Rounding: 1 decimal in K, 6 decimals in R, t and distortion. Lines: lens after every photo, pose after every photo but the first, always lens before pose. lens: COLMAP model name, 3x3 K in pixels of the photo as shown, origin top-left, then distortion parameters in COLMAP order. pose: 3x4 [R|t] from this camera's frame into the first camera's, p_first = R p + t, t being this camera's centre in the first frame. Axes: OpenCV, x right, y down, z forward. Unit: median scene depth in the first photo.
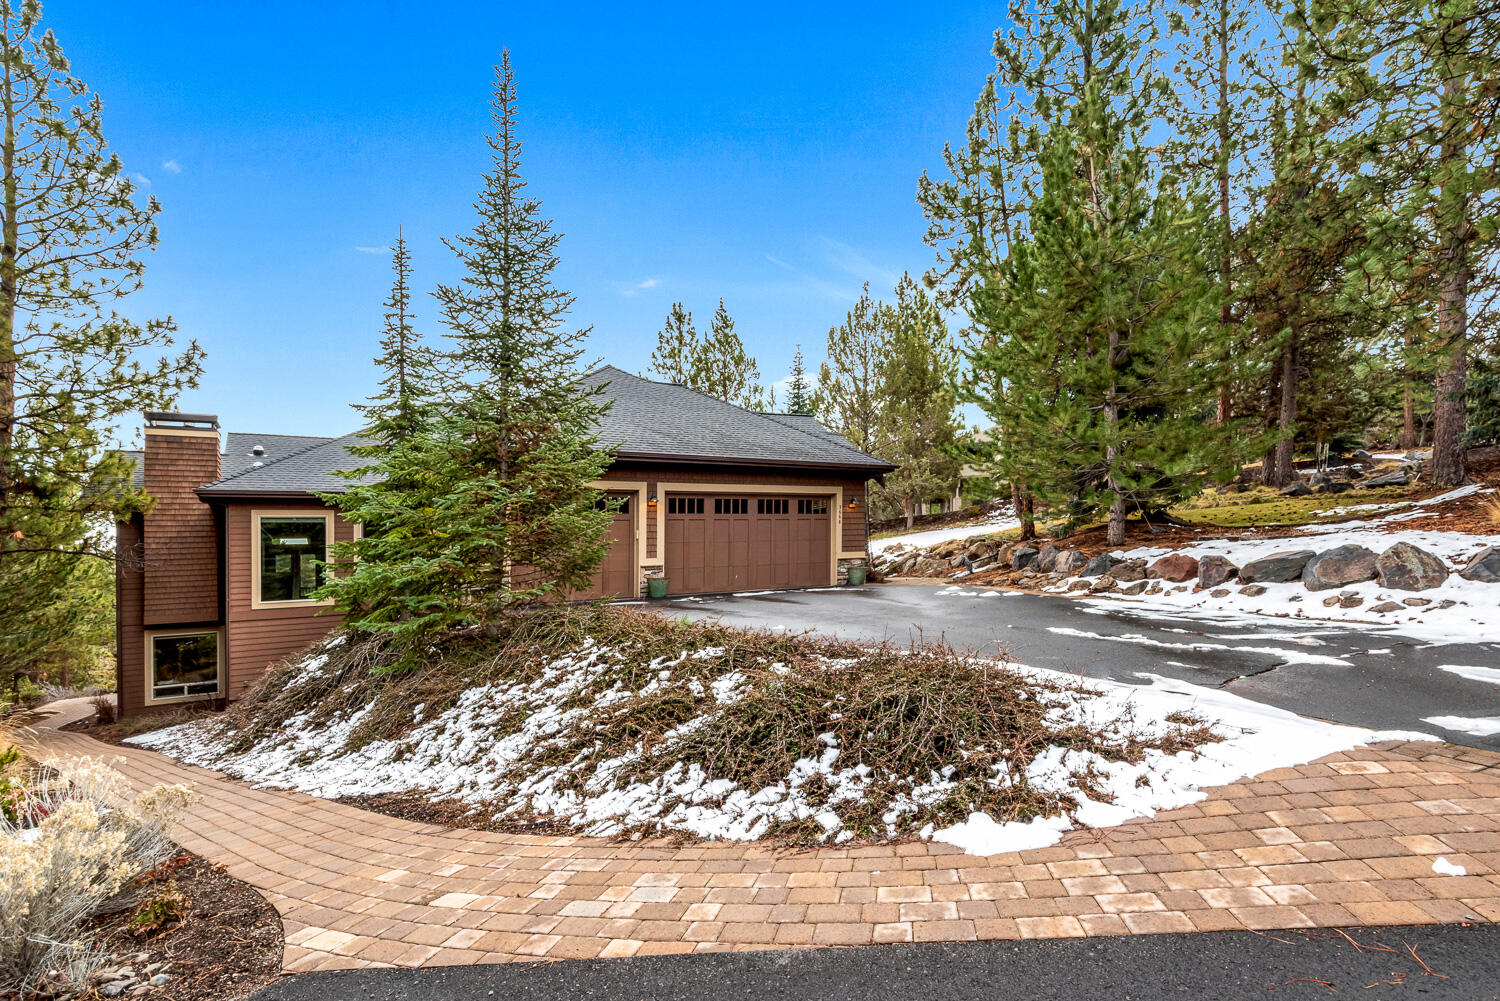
lens RADIAL K [[705.4, 0, 748.0], [0, 705.4, 504.2], [0, 0, 1]] dist [0.008411, -0.006150]
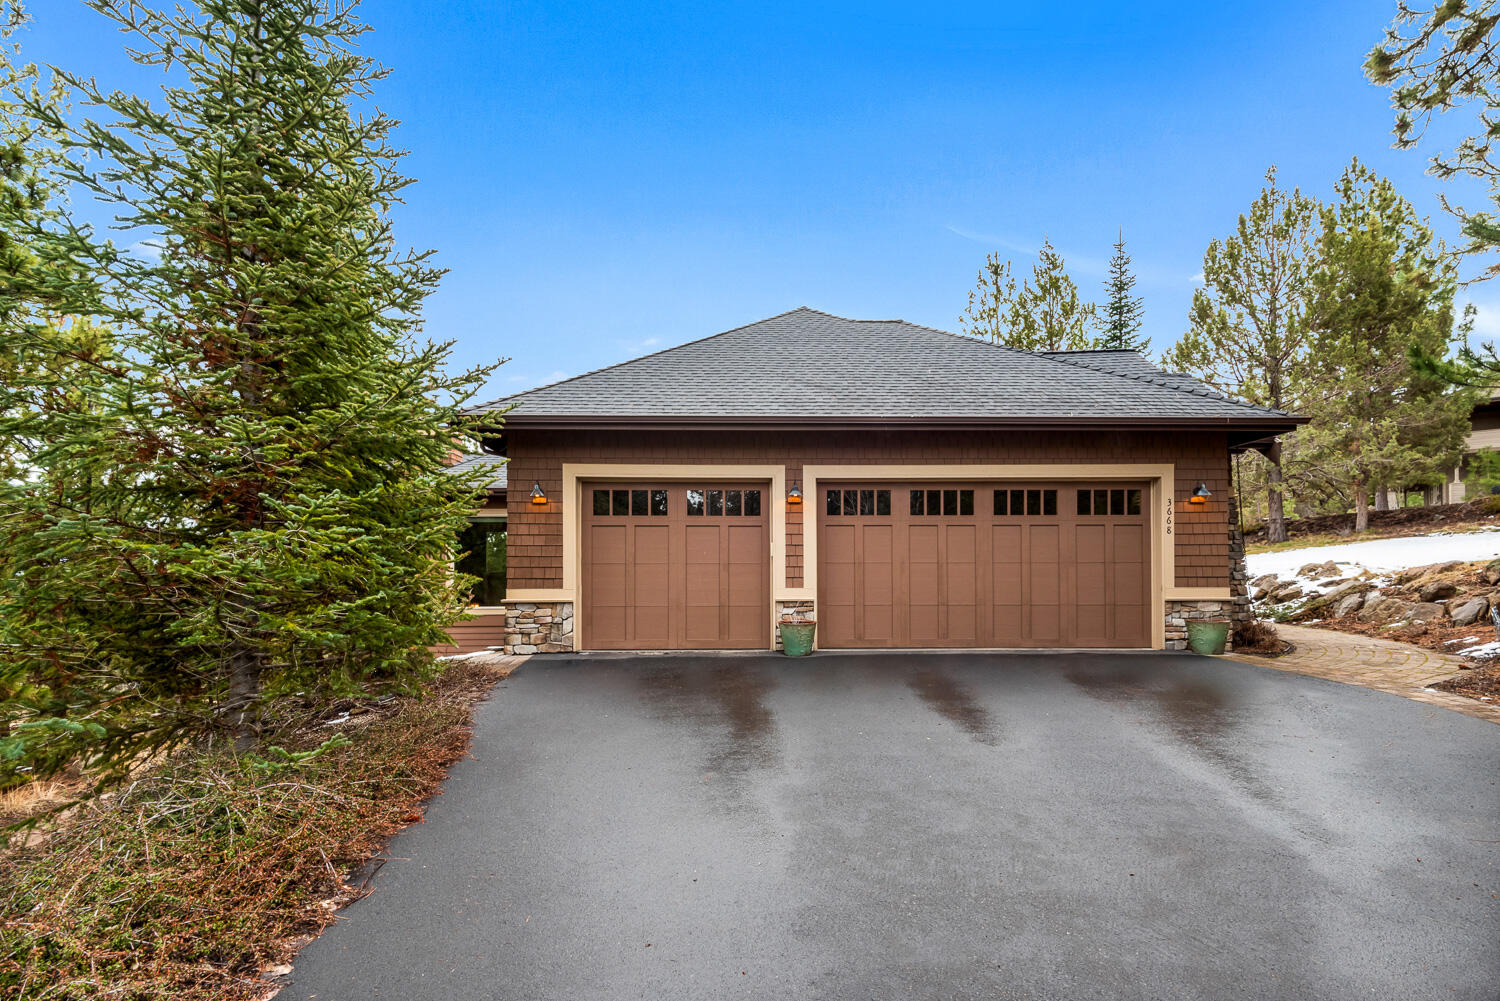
lens RADIAL K [[705.4, 0, 753.2], [0, 705.4, 493.2], [0, 0, 1]] dist [0.008411, -0.006150]
pose [[0.880655, -0.011806, -0.473611, 0.087397], [0.009142, 0.999927, -0.007928, -0.001258], [0.473670, 0.002652, 0.880699, 0.313145]]
